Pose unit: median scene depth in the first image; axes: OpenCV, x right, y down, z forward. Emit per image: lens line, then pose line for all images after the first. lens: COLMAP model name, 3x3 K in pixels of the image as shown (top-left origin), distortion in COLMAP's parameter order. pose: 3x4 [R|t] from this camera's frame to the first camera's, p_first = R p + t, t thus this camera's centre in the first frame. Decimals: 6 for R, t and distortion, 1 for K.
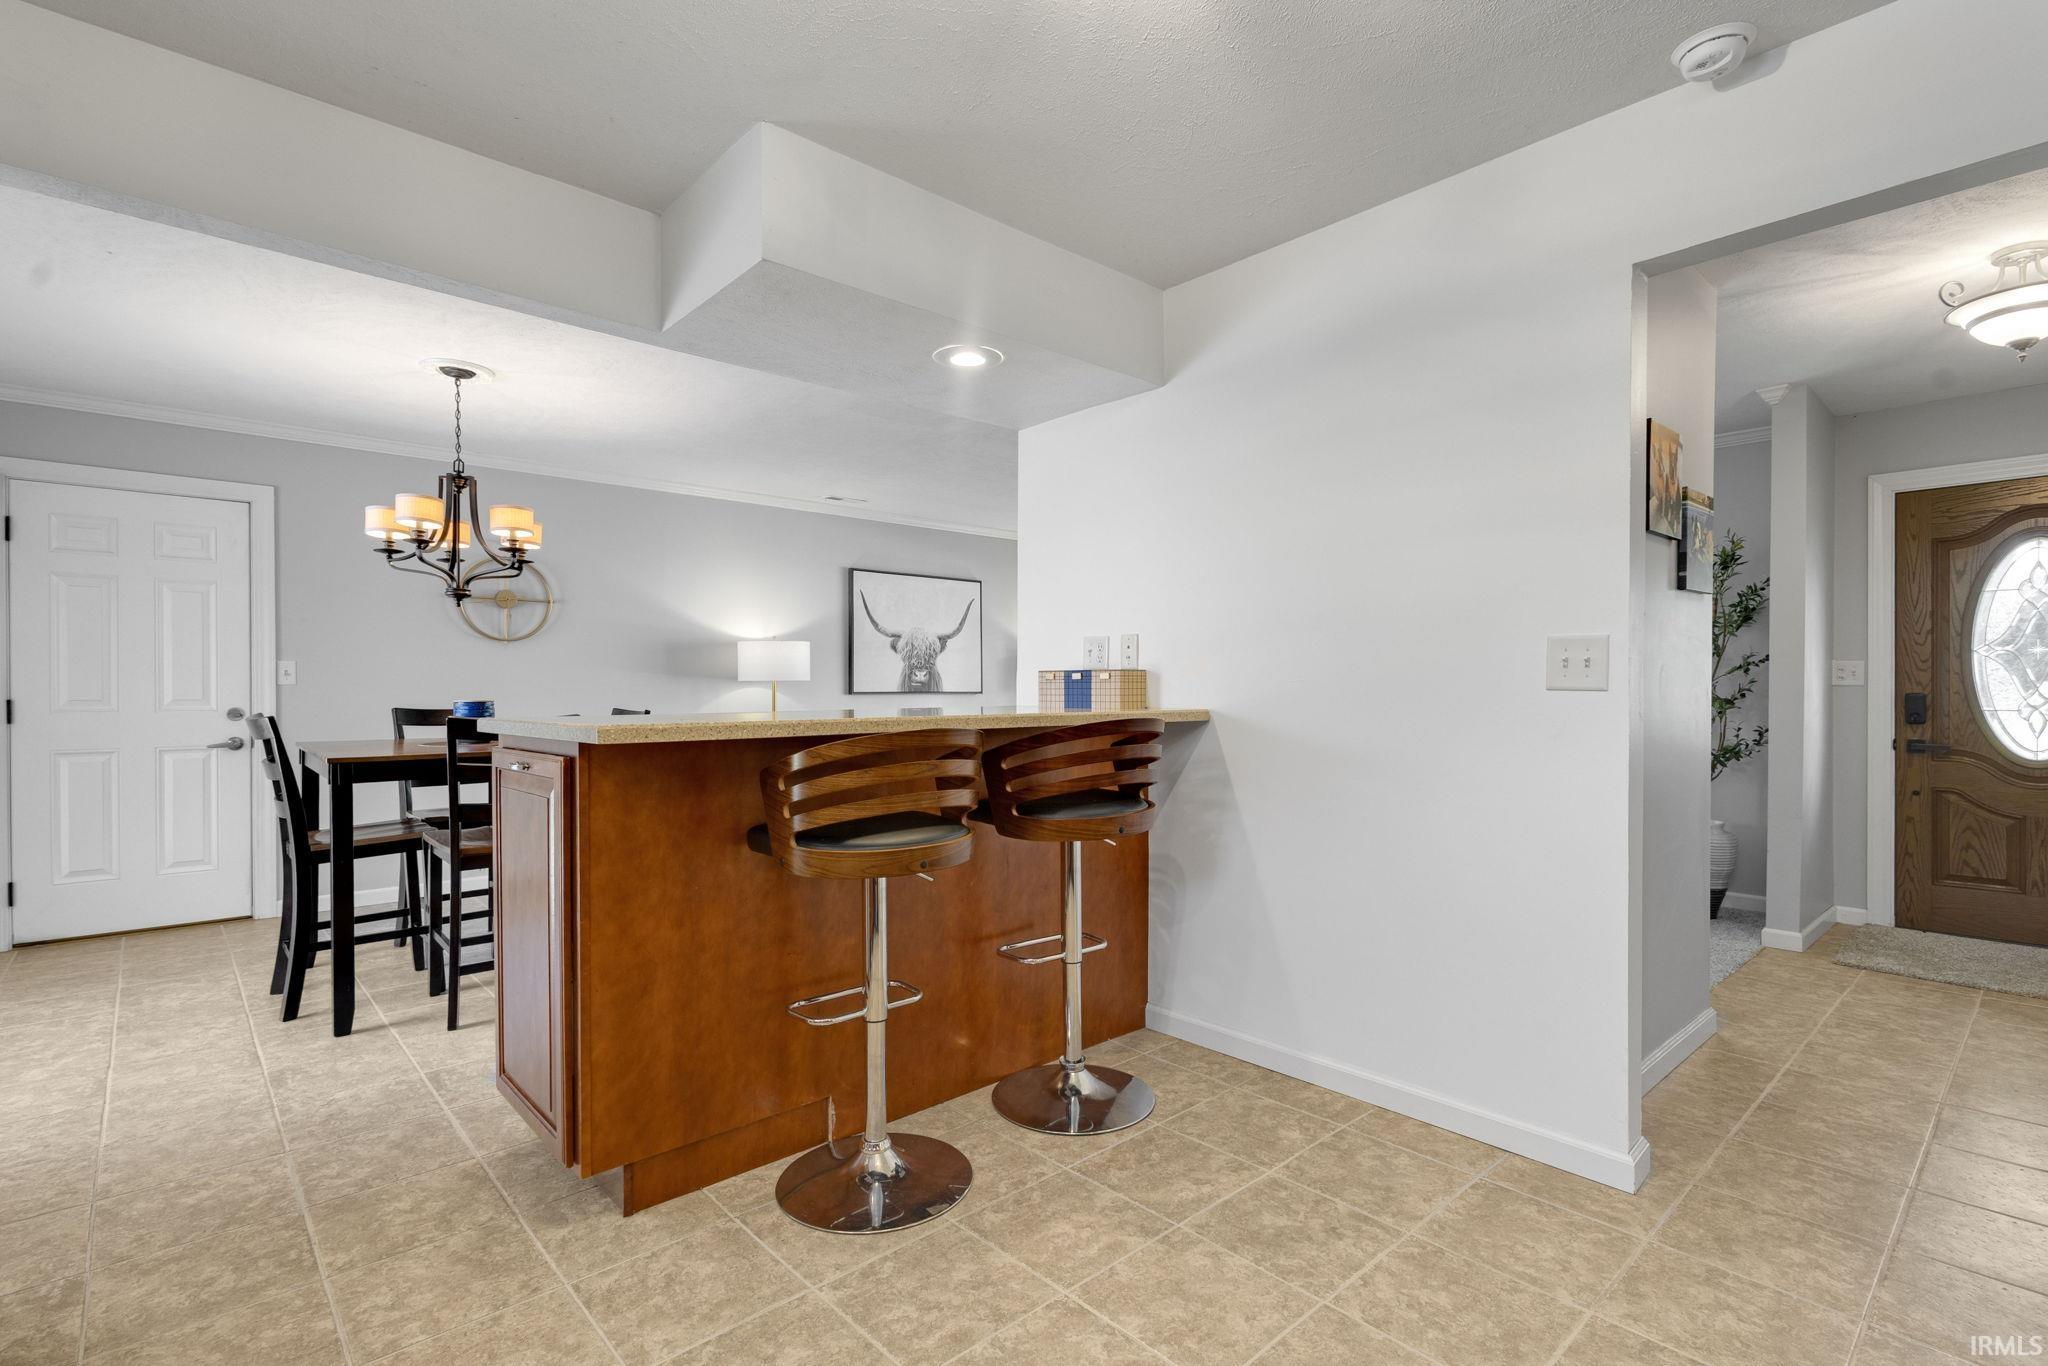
lens RADIAL K [[953.4, 0, 1022.1], [0, 953.4, 692.9], [0, 0, 1]] dist [0.013638, -0.004661]
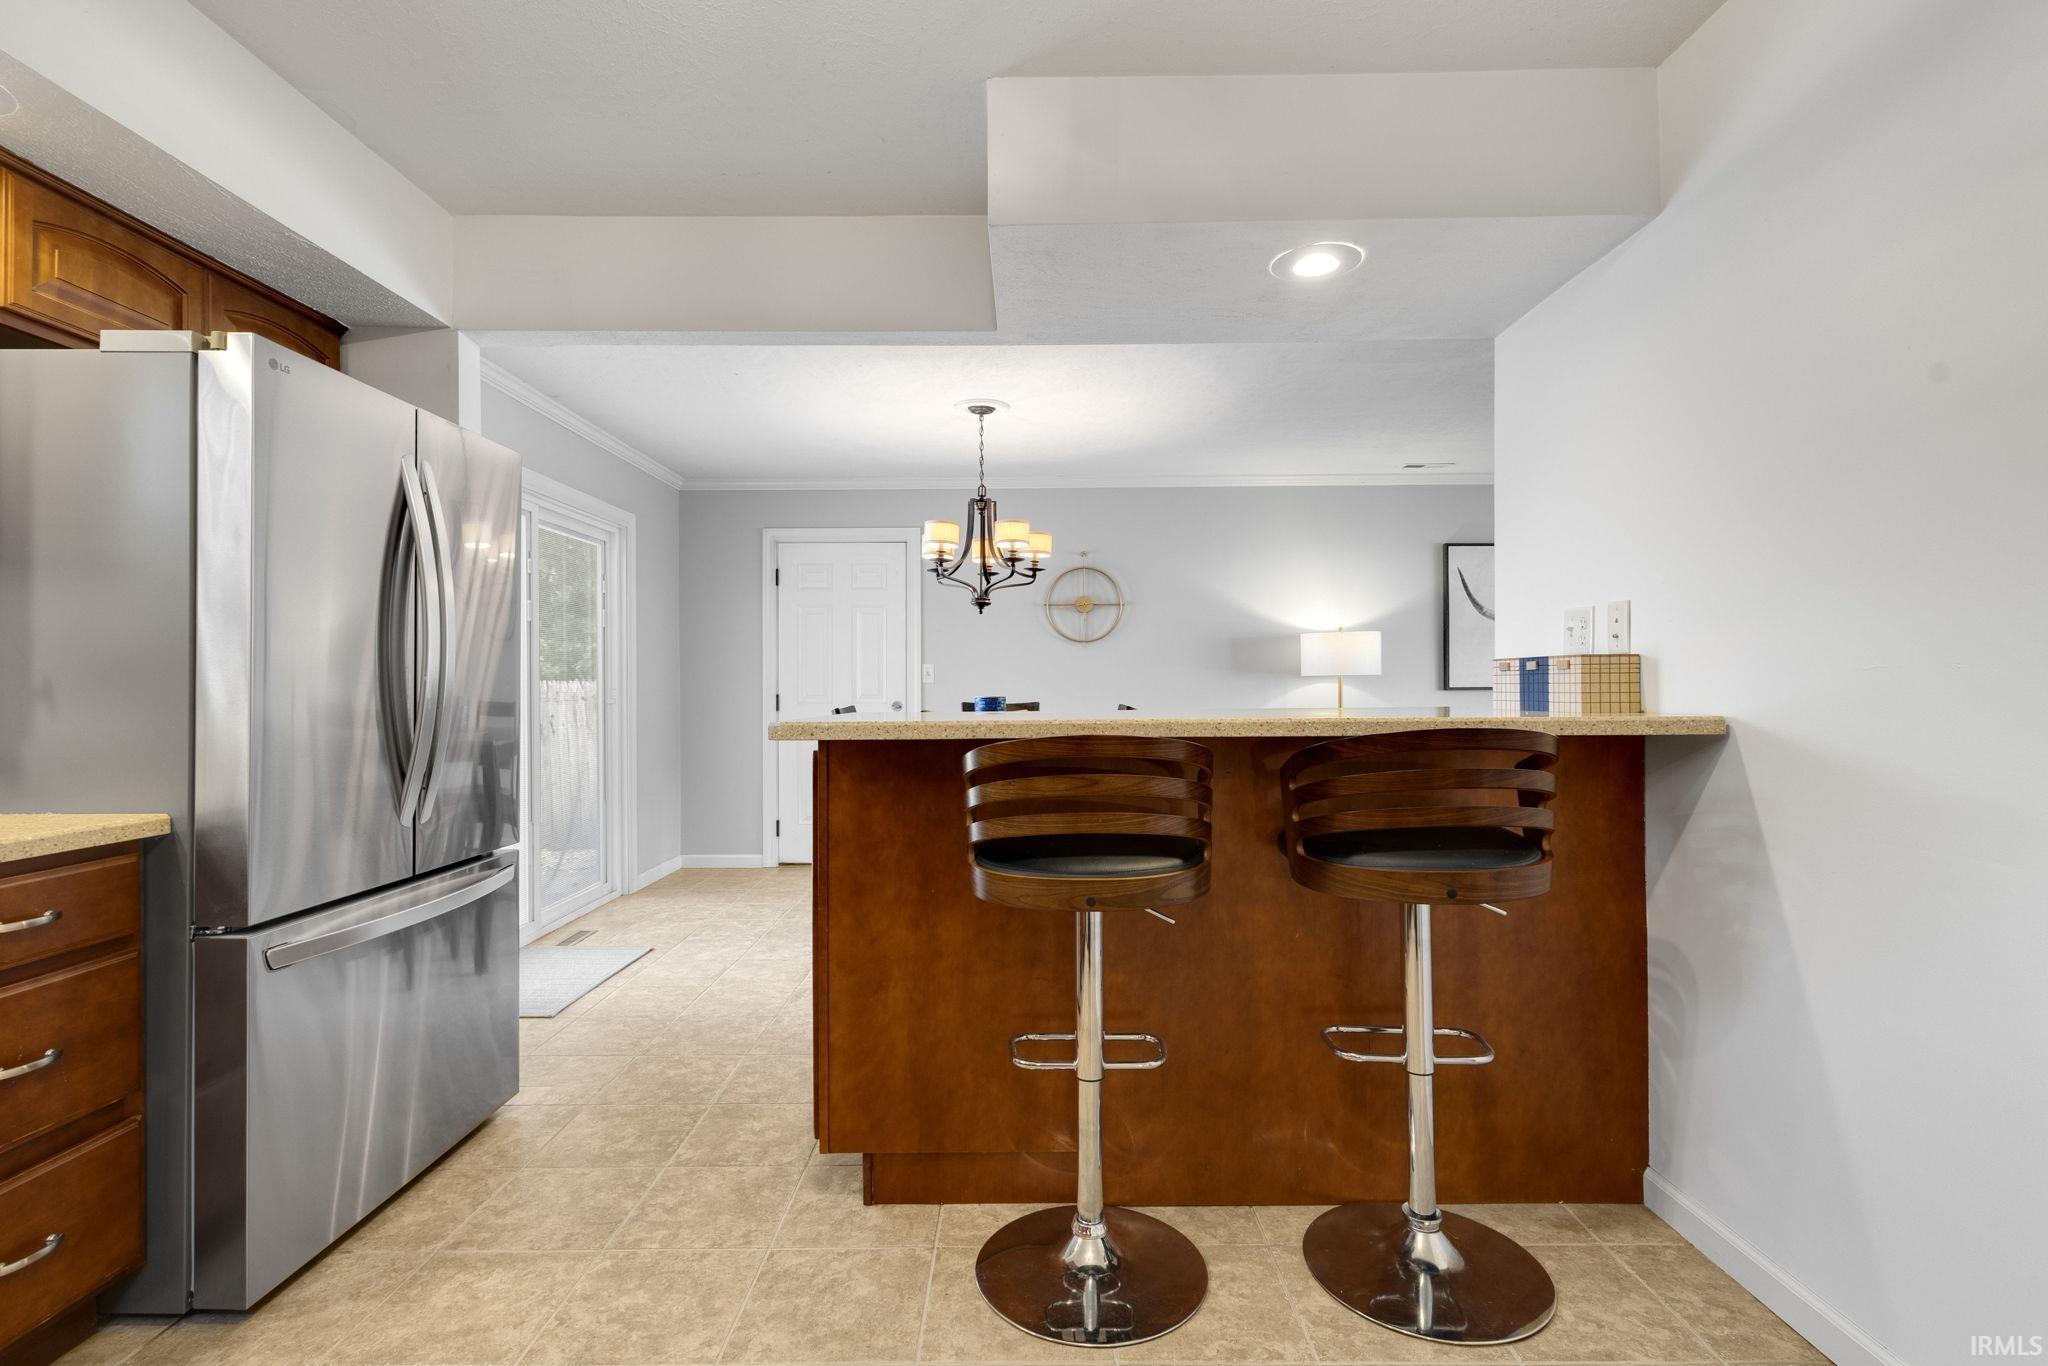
lens RADIAL K [[956.4, 0, 1025.0], [0, 956.4, 676.6], [0, 0, 1]] dist [0.008784, -0.000811]
pose [[0.740738, -0.009599, -0.671726, 0.268104], [0.001524, 0.999919, -0.012609, -0.001220], [0.671793, 0.008316, 0.740692, 0.236409]]
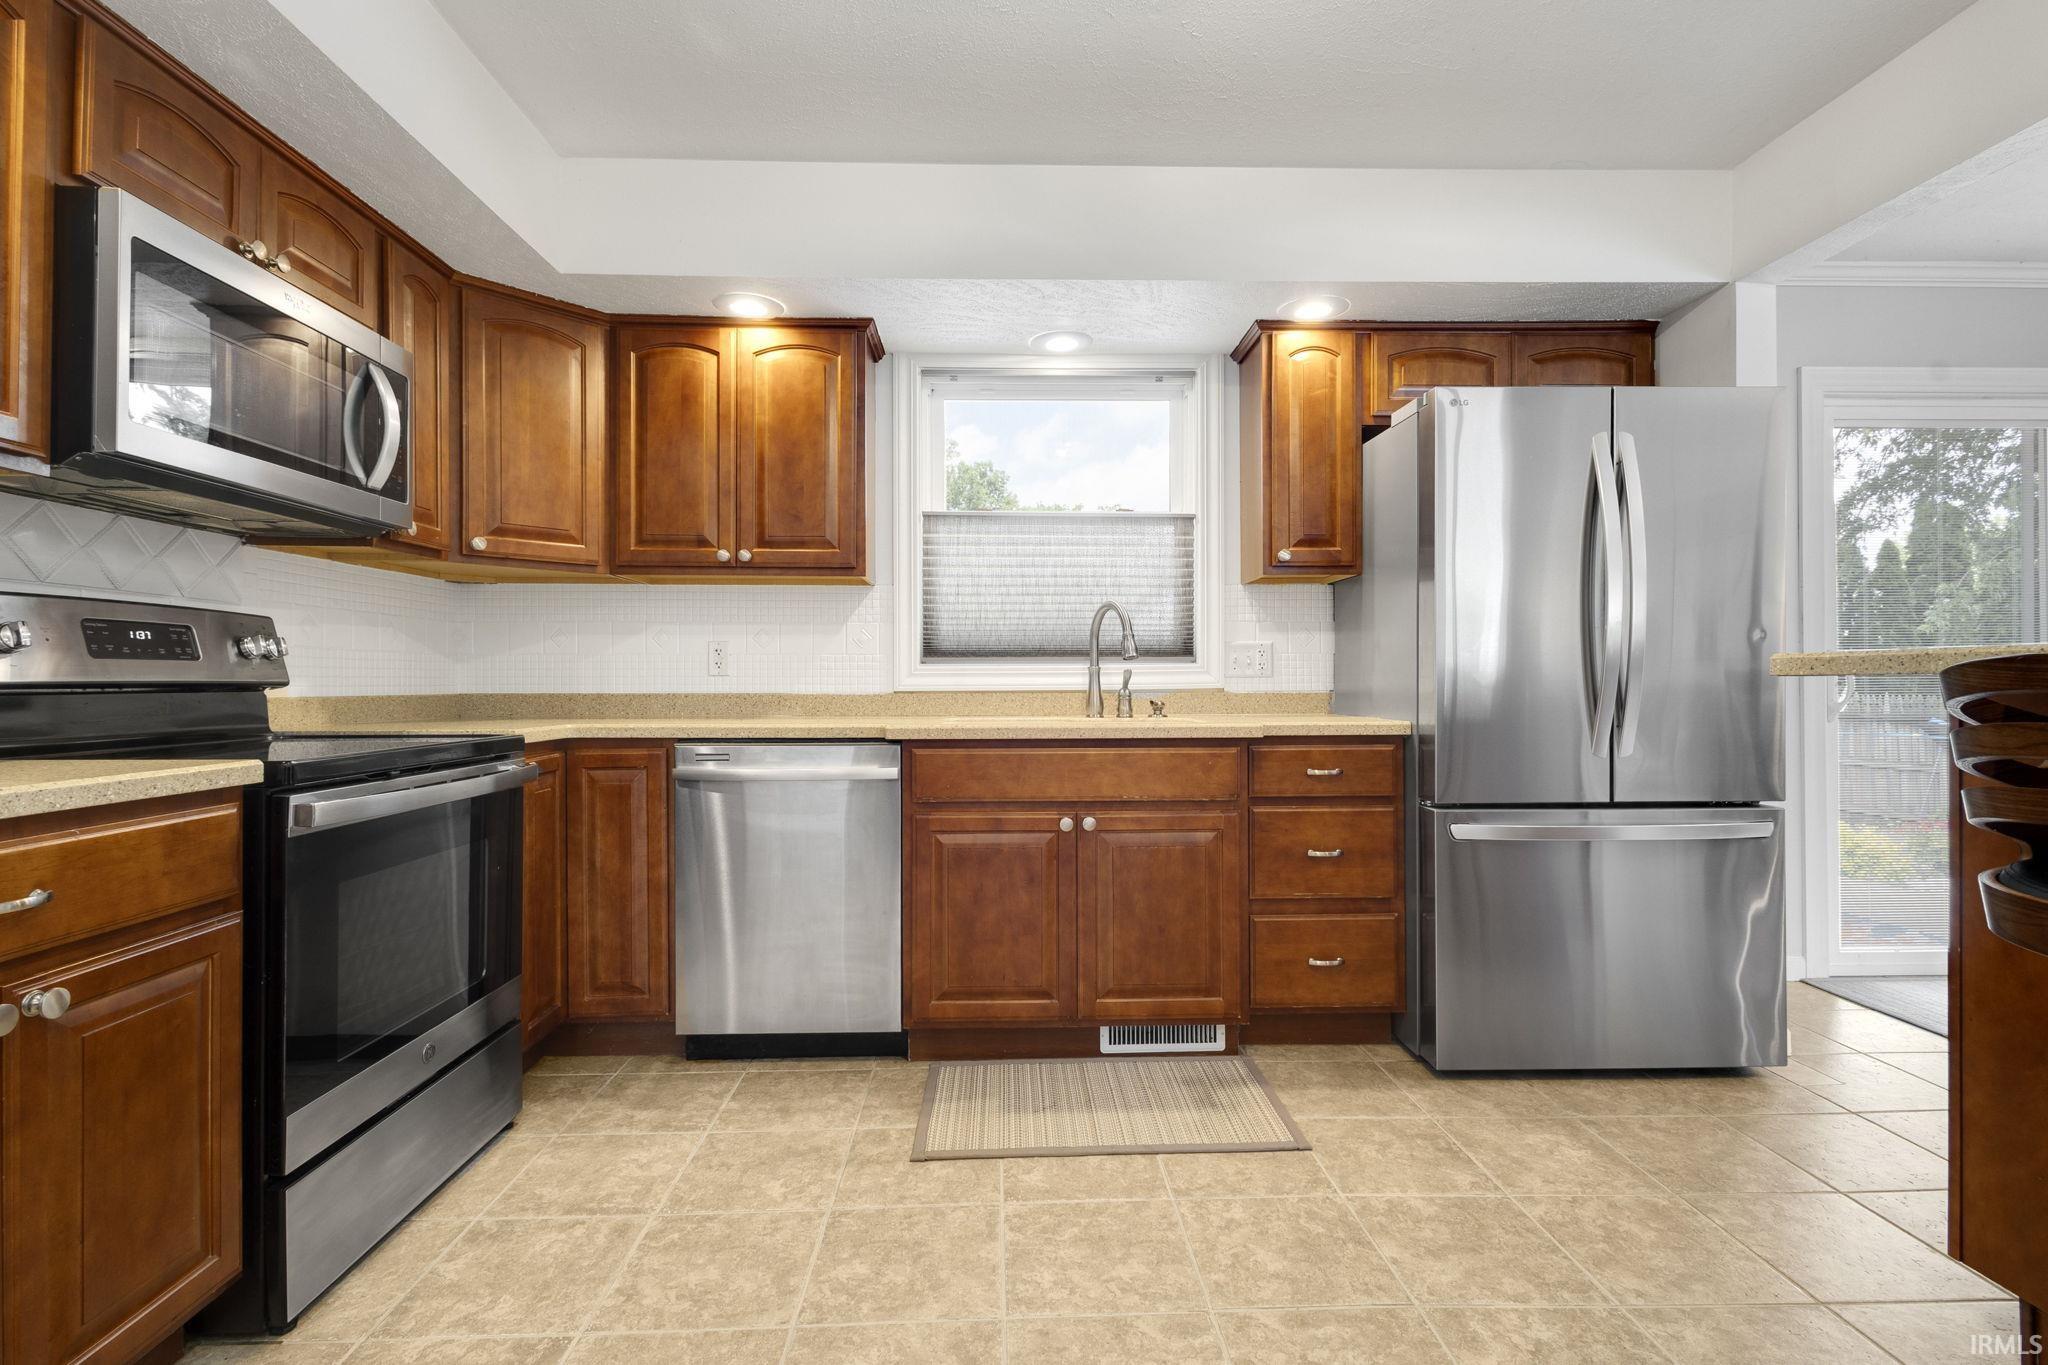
lens RADIAL K [[956.4, 0, 1025.0], [0, 956.4, 676.1], [0, 0, 1]] dist [0.008784, -0.000811]
pose [[-0.648003, -0.001807, -0.761635, 0.383623], [0.000570, 0.999996, -0.002857, 0.032284], [0.761637, -0.002285, -0.648000, 0.602345]]
